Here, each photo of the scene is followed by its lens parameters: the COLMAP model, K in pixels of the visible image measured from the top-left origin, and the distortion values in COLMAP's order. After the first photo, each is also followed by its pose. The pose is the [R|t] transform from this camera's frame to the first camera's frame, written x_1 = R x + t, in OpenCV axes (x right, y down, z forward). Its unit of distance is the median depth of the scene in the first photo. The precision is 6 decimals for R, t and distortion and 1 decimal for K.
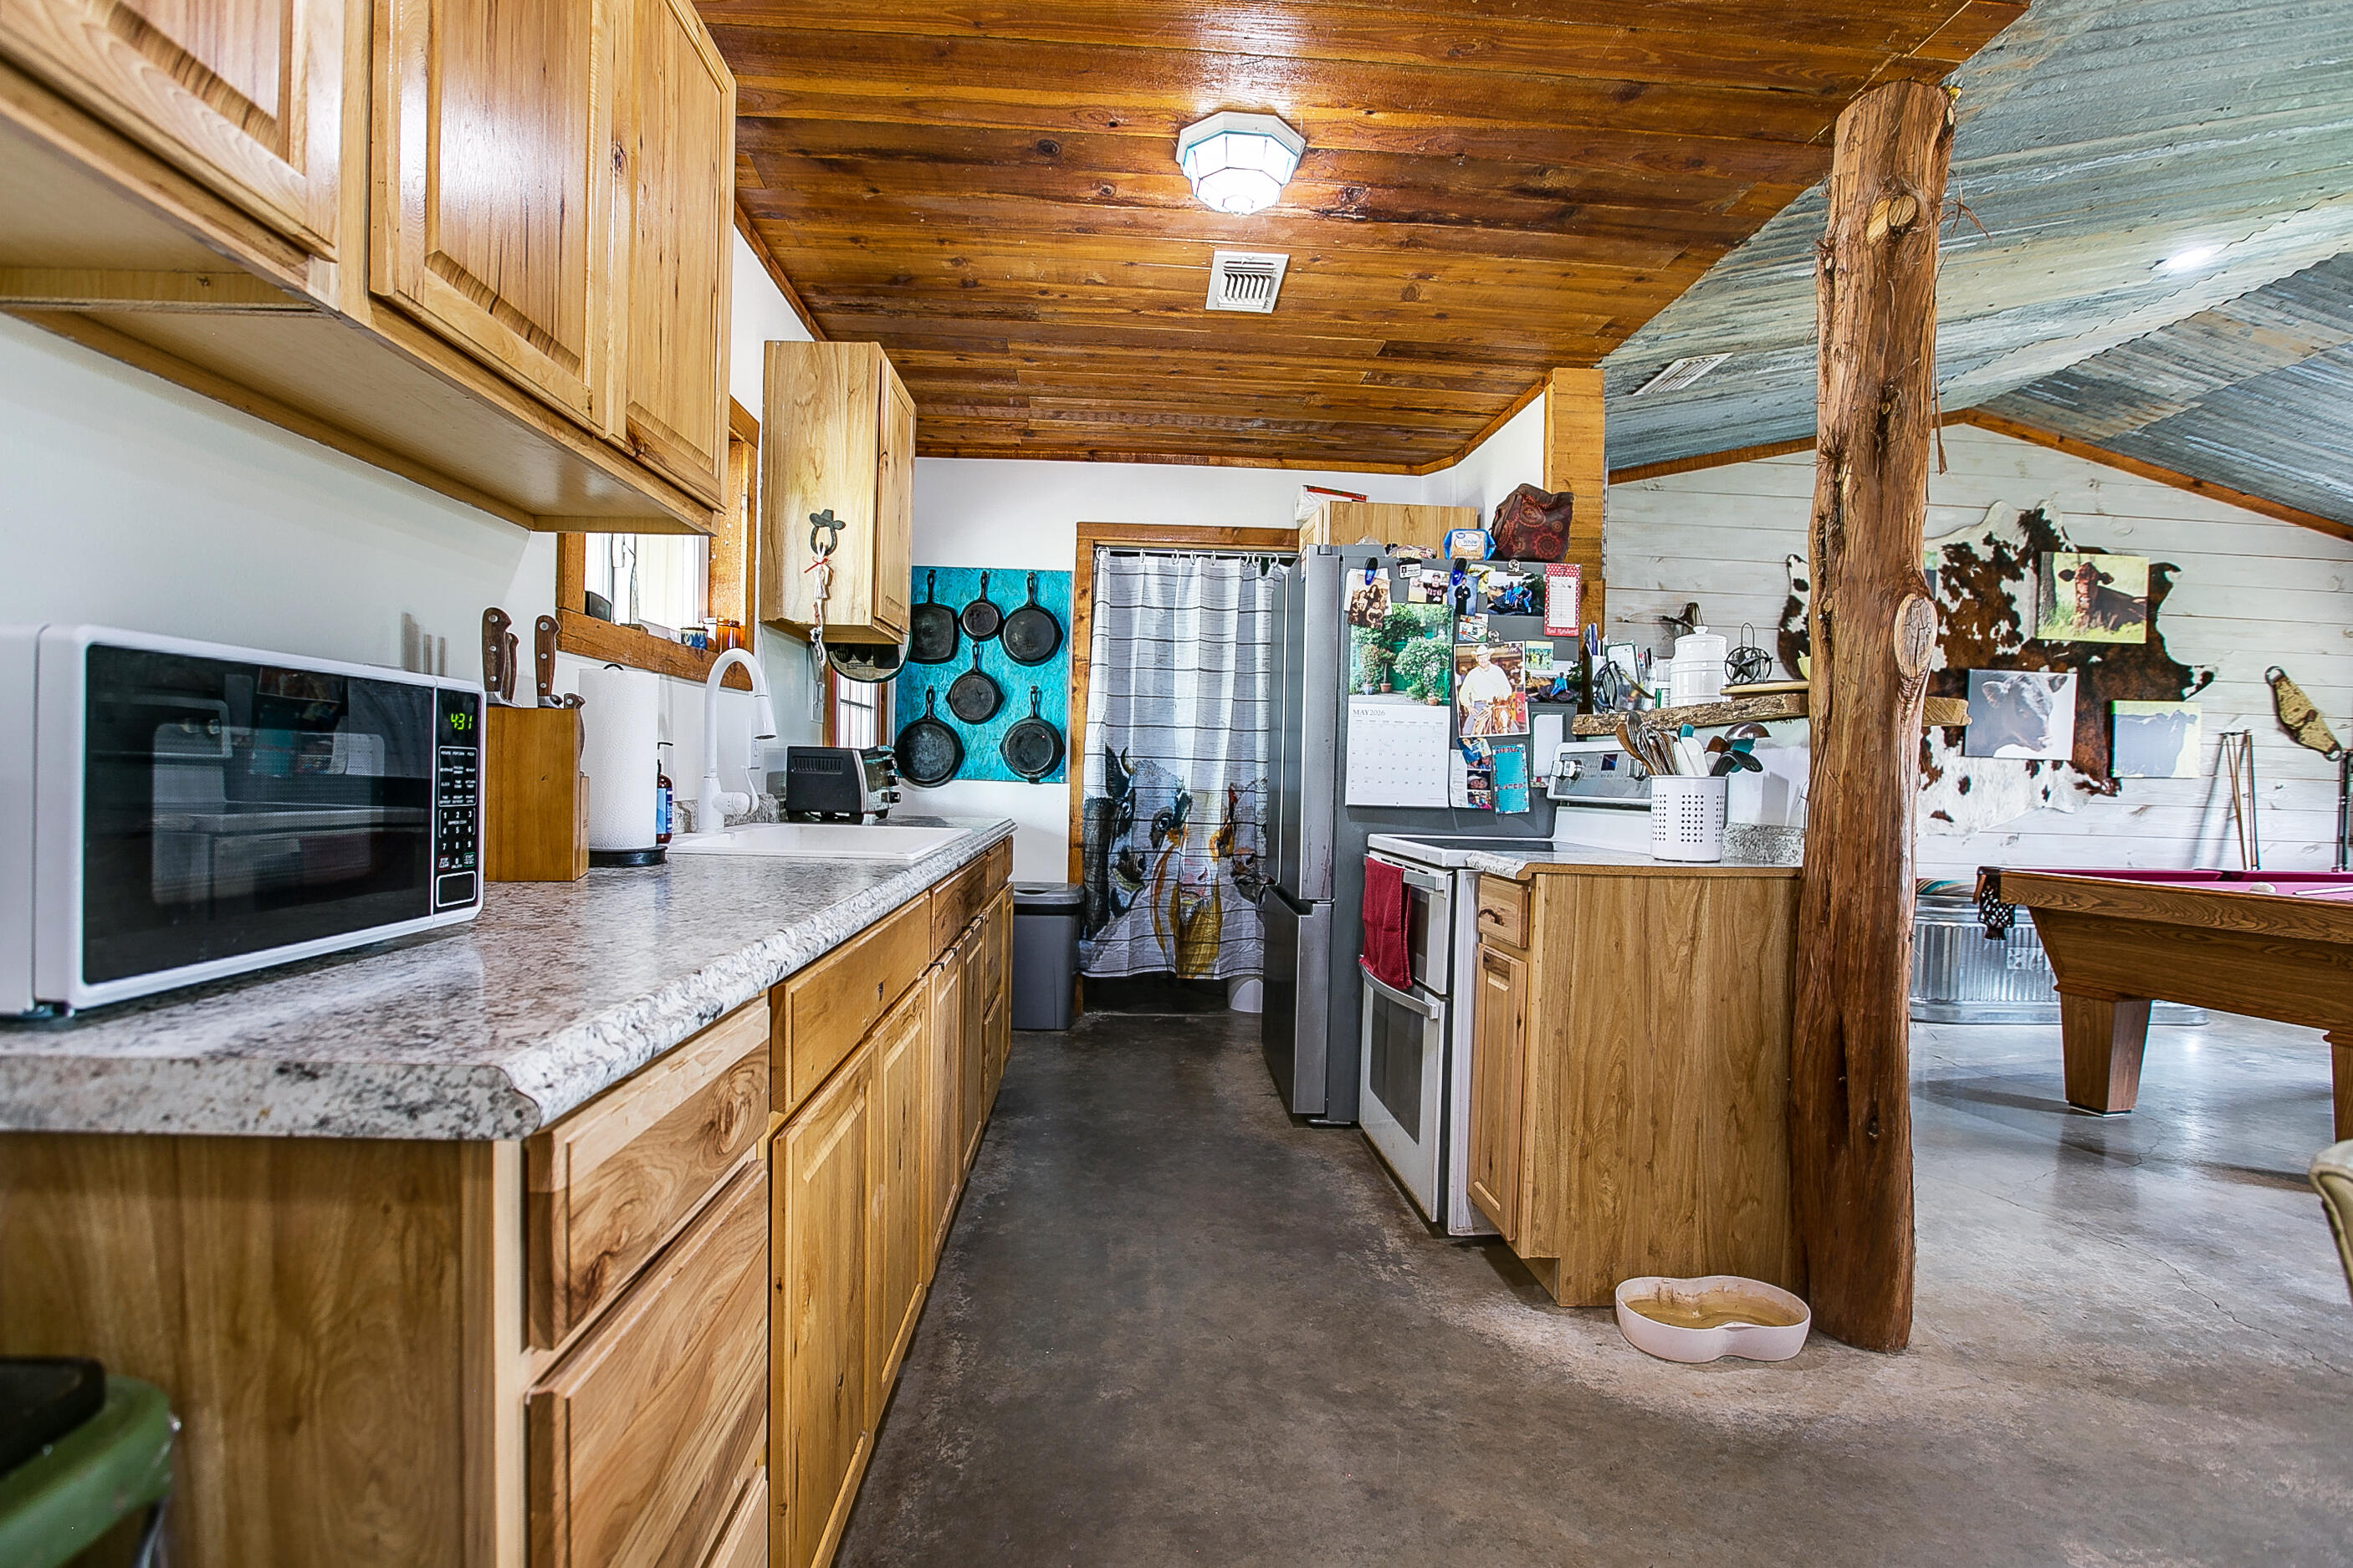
lens RADIAL K [[1120.7, 0, 1174.2], [0, 1120.7, 803.5], [0, 0, 1]] dist [-0.058142, 0.032982]
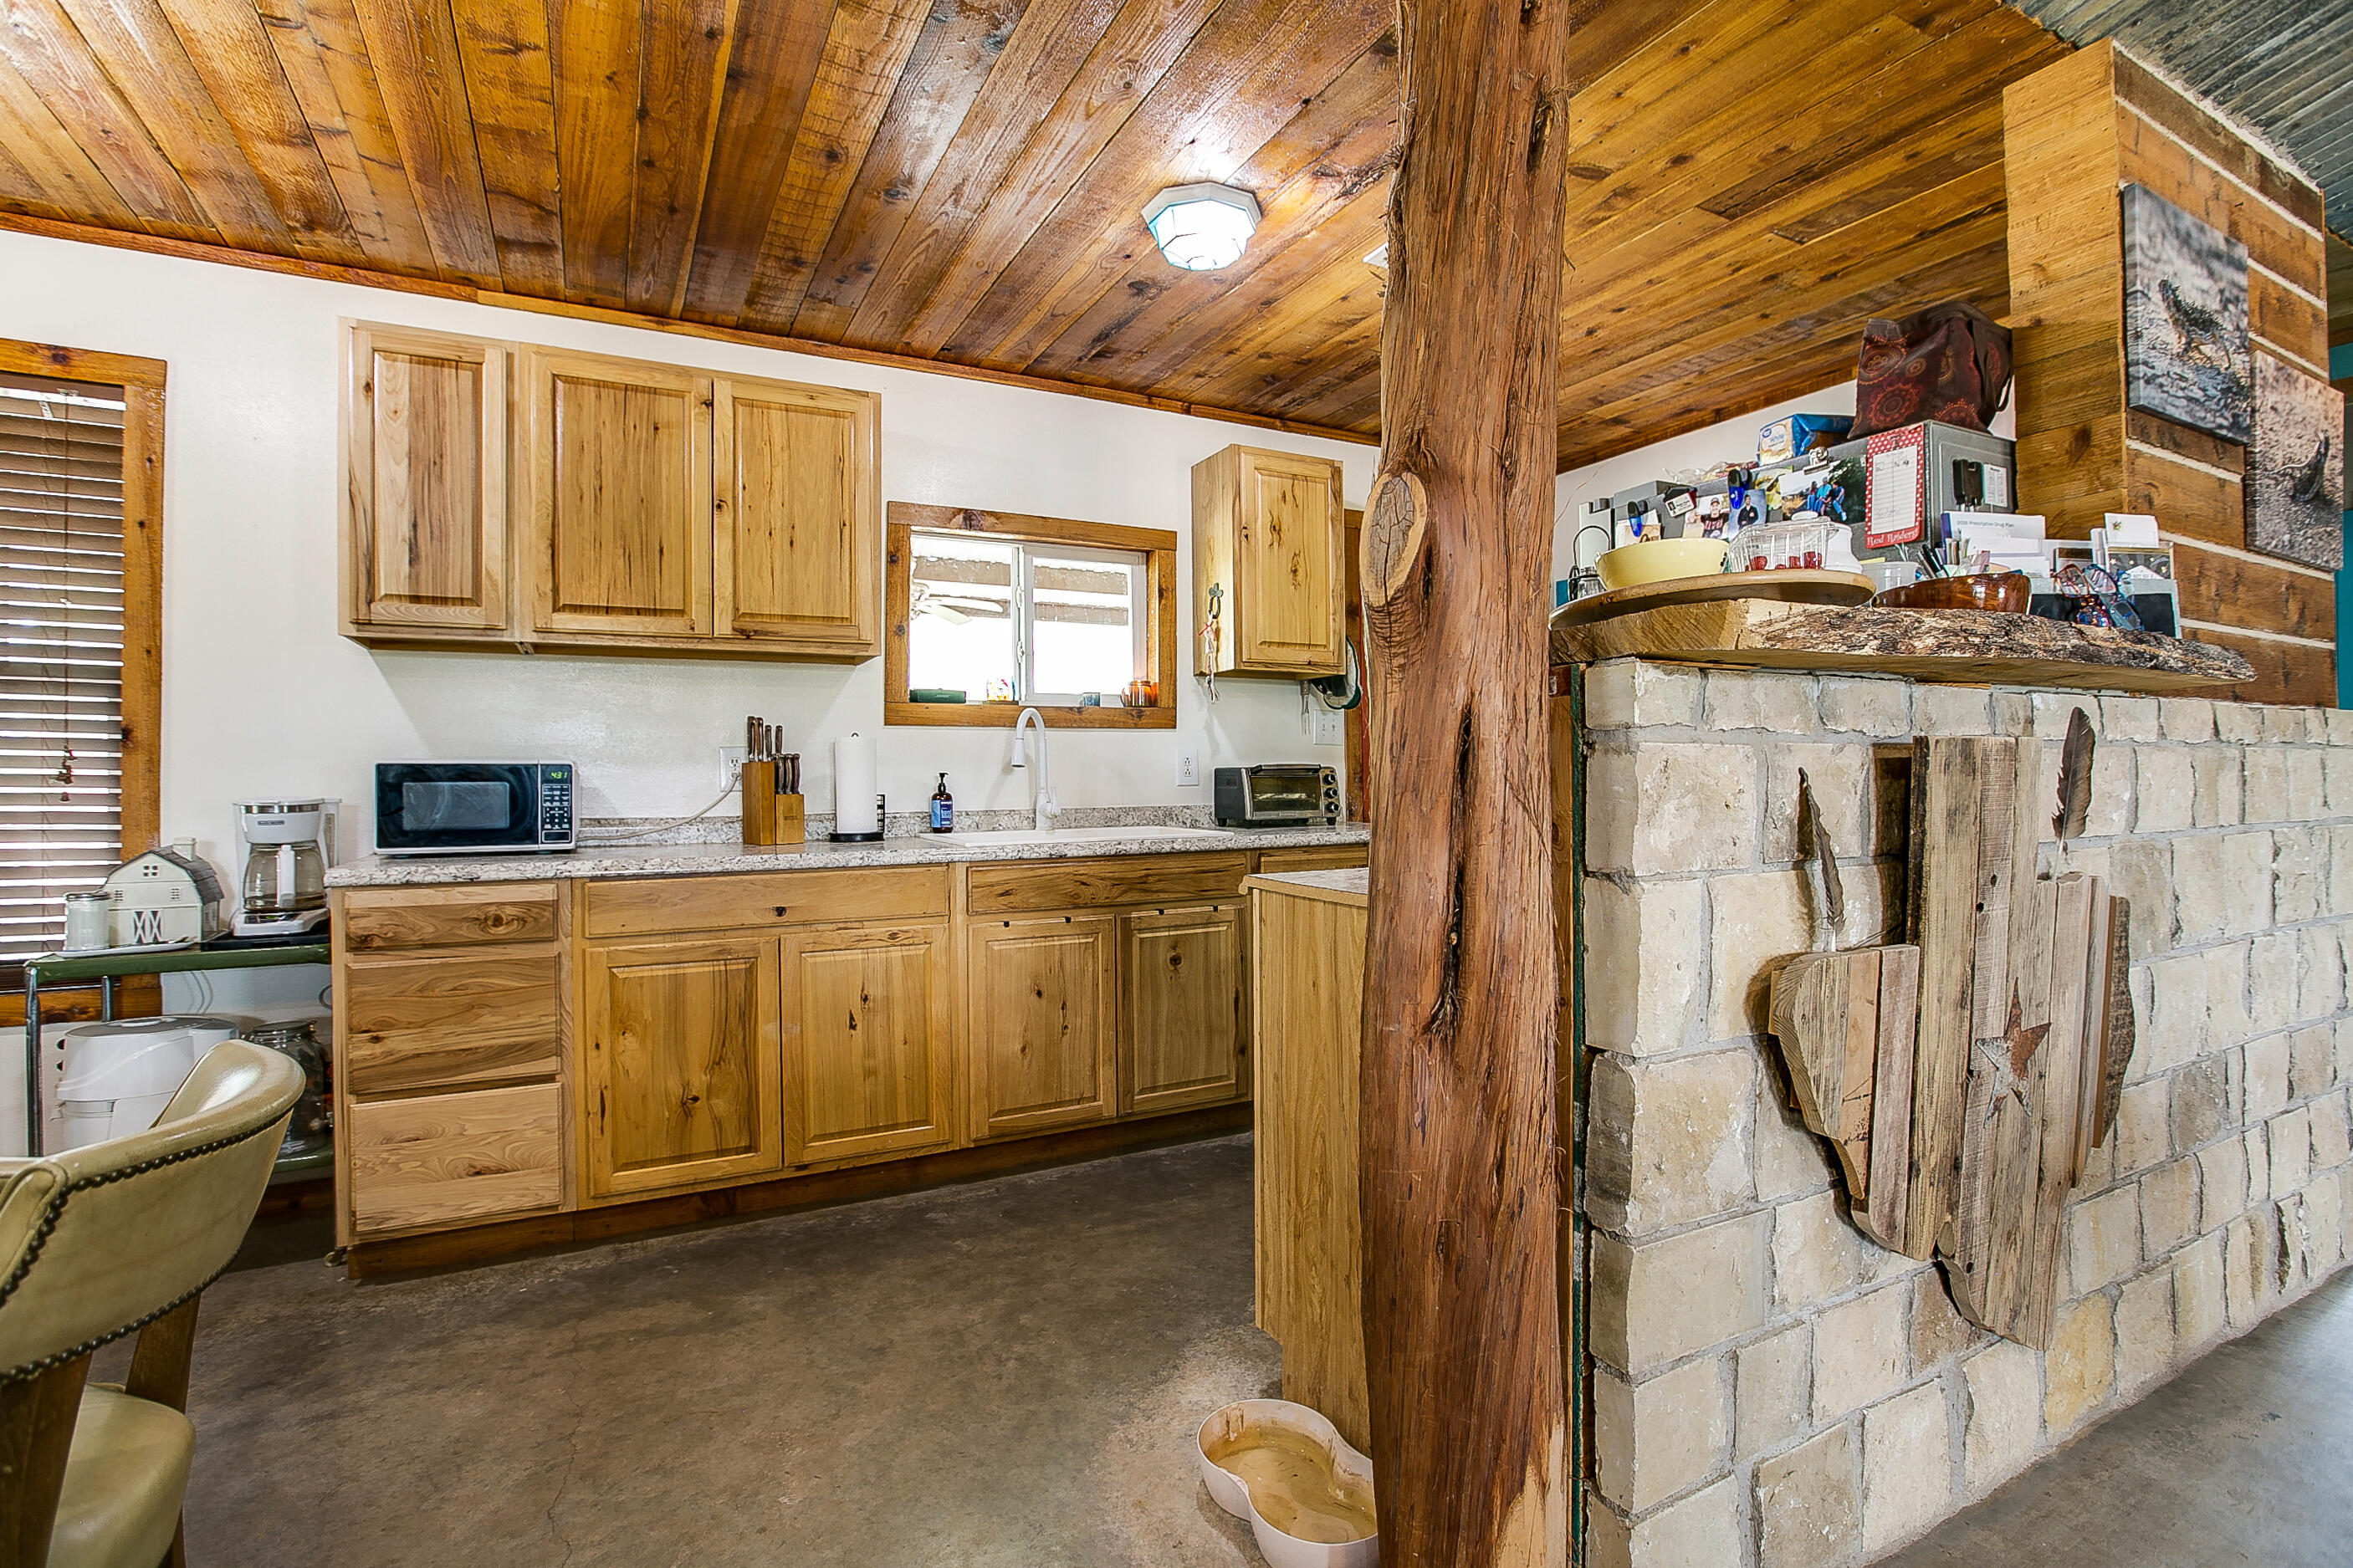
lens RADIAL K [[1099.9, 0, 1176.5], [0, 1099.9, 784.0], [0, 0, 1]] dist [-0.054014, 0.031712]
pose [[0.413295, -0.022055, -0.910330, 0.516479], [-0.008062, 0.999579, -0.027877, 0.002131], [0.910561, 0.018860, 0.412943, 0.274326]]
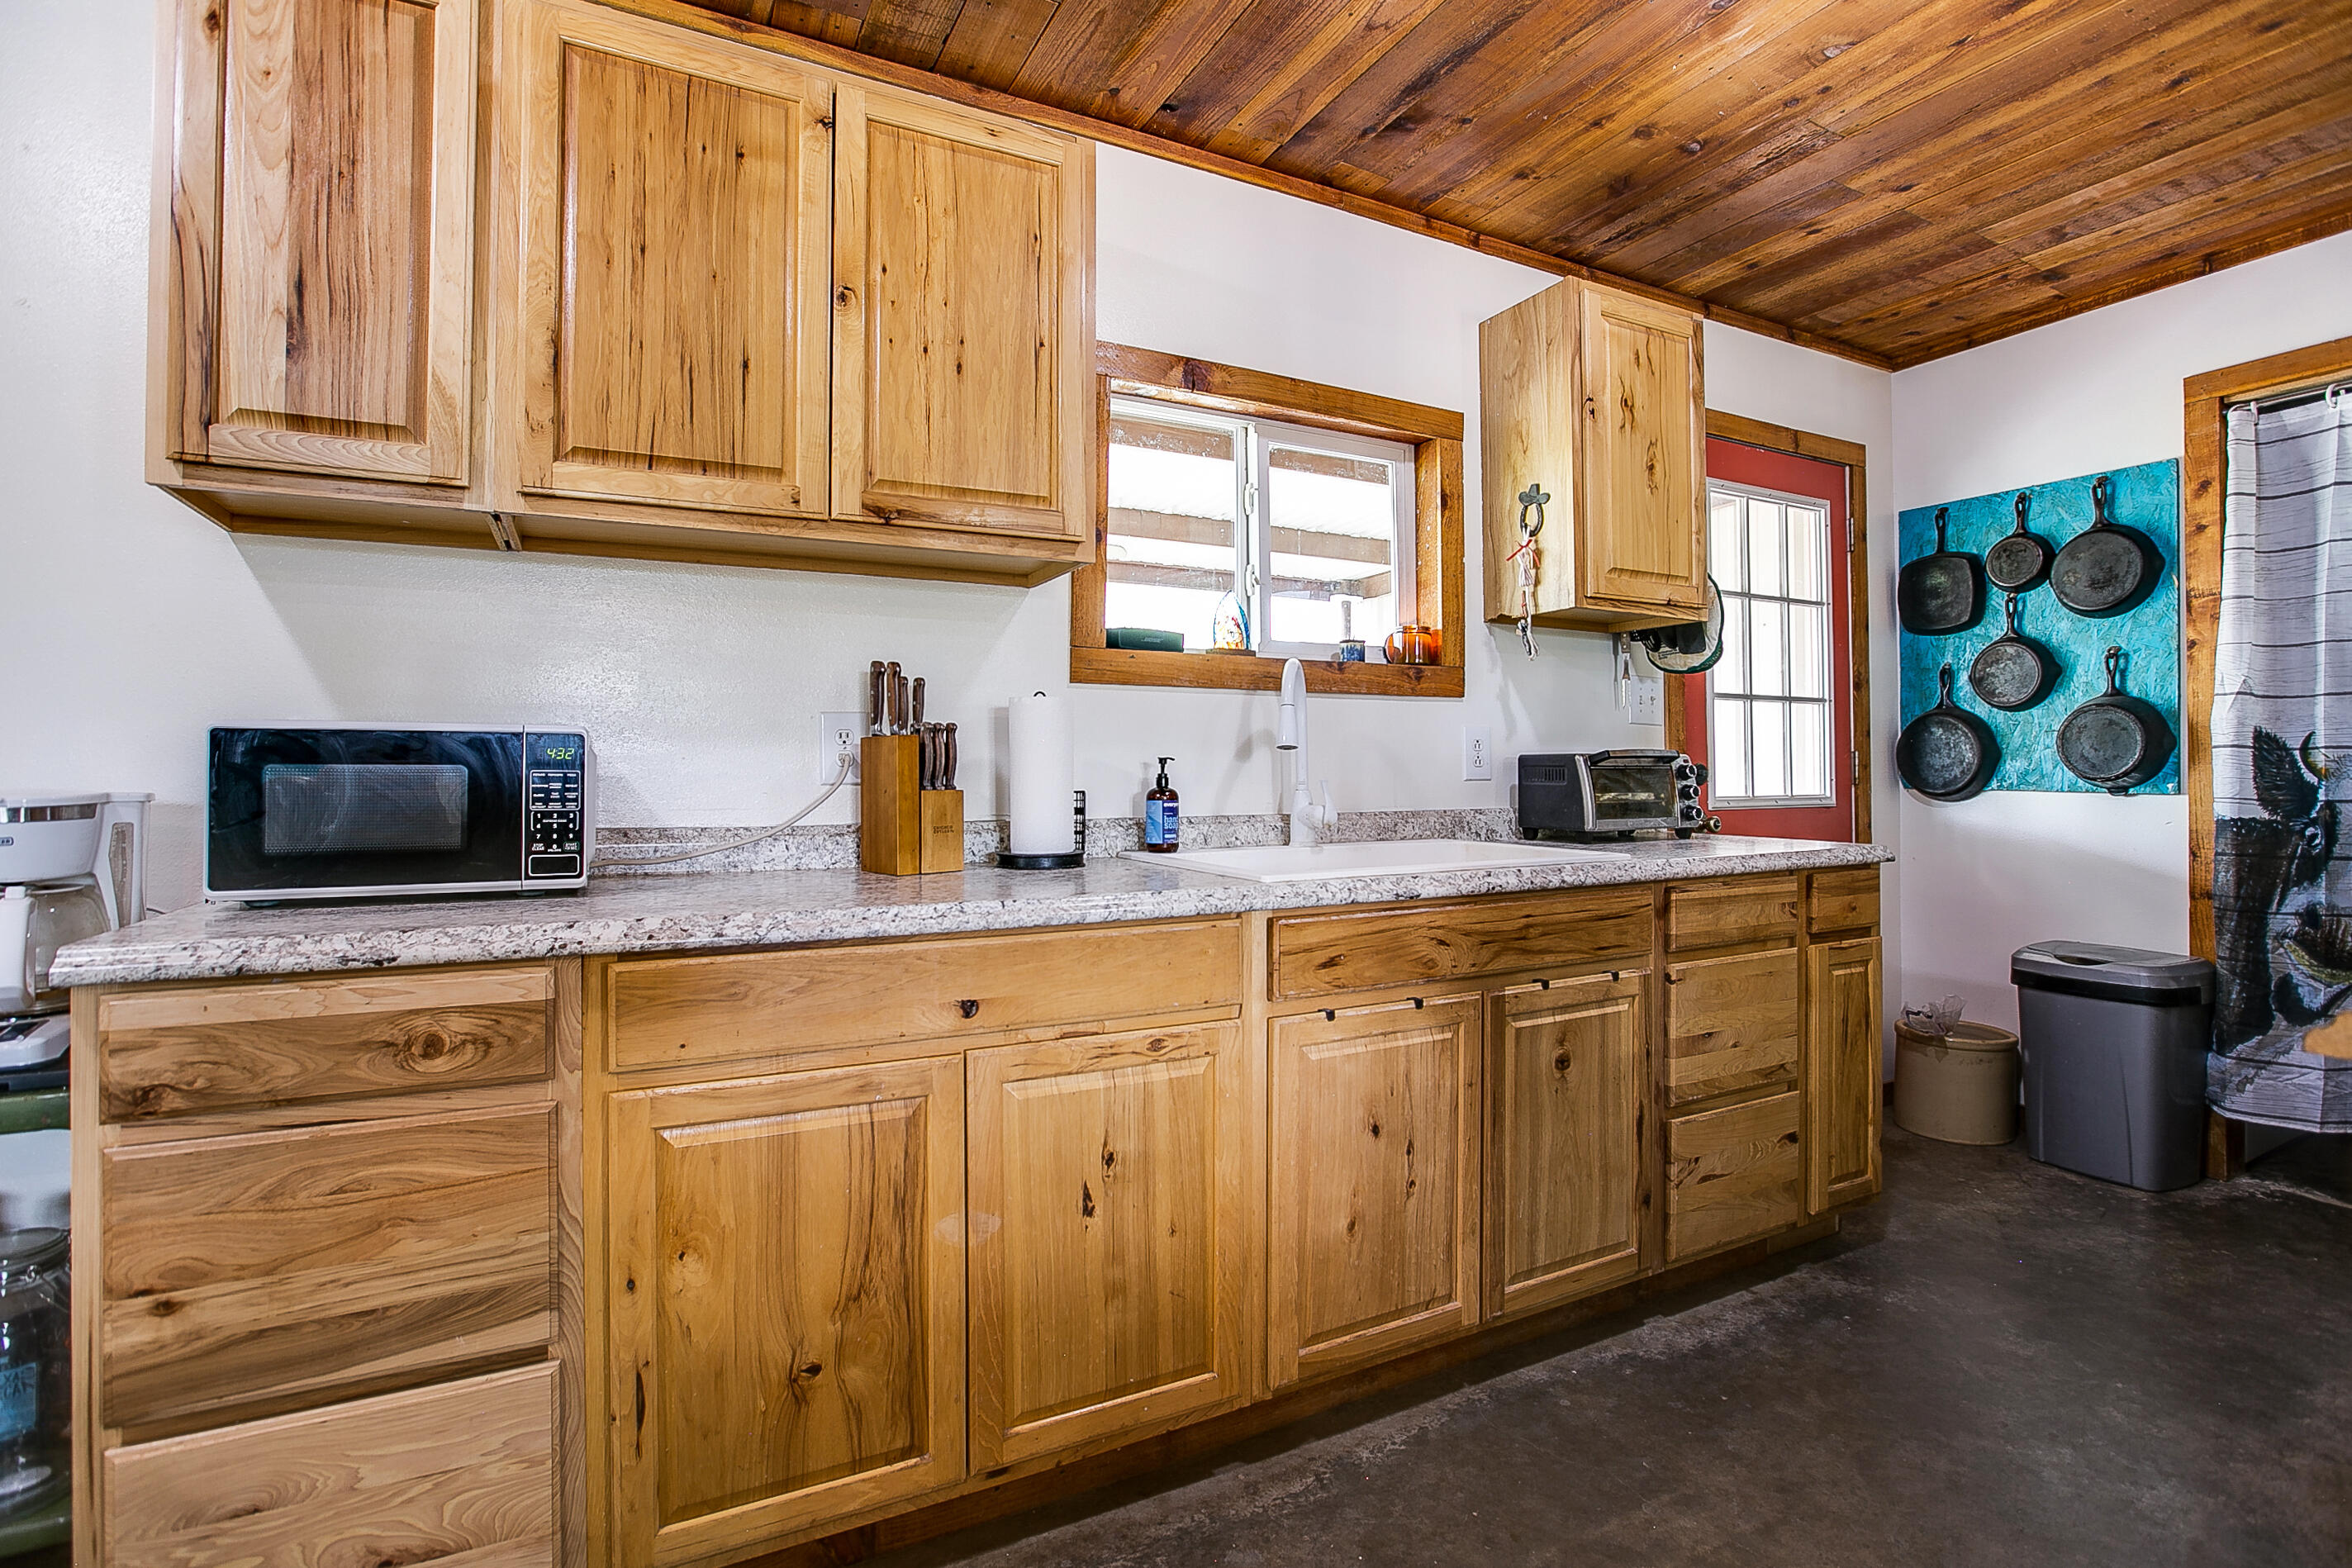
lens RADIAL K [[1113.1, 0, 1187.6], [0, 1113.1, 762.0], [0, 0, 1]] dist [-0.044543, 0.015501]
pose [[0.416598, -0.032551, -0.908508, 0.227466], [-0.014520, 0.998993, -0.042451, -0.002526], [0.908975, 0.030877, 0.415706, 0.247024]]
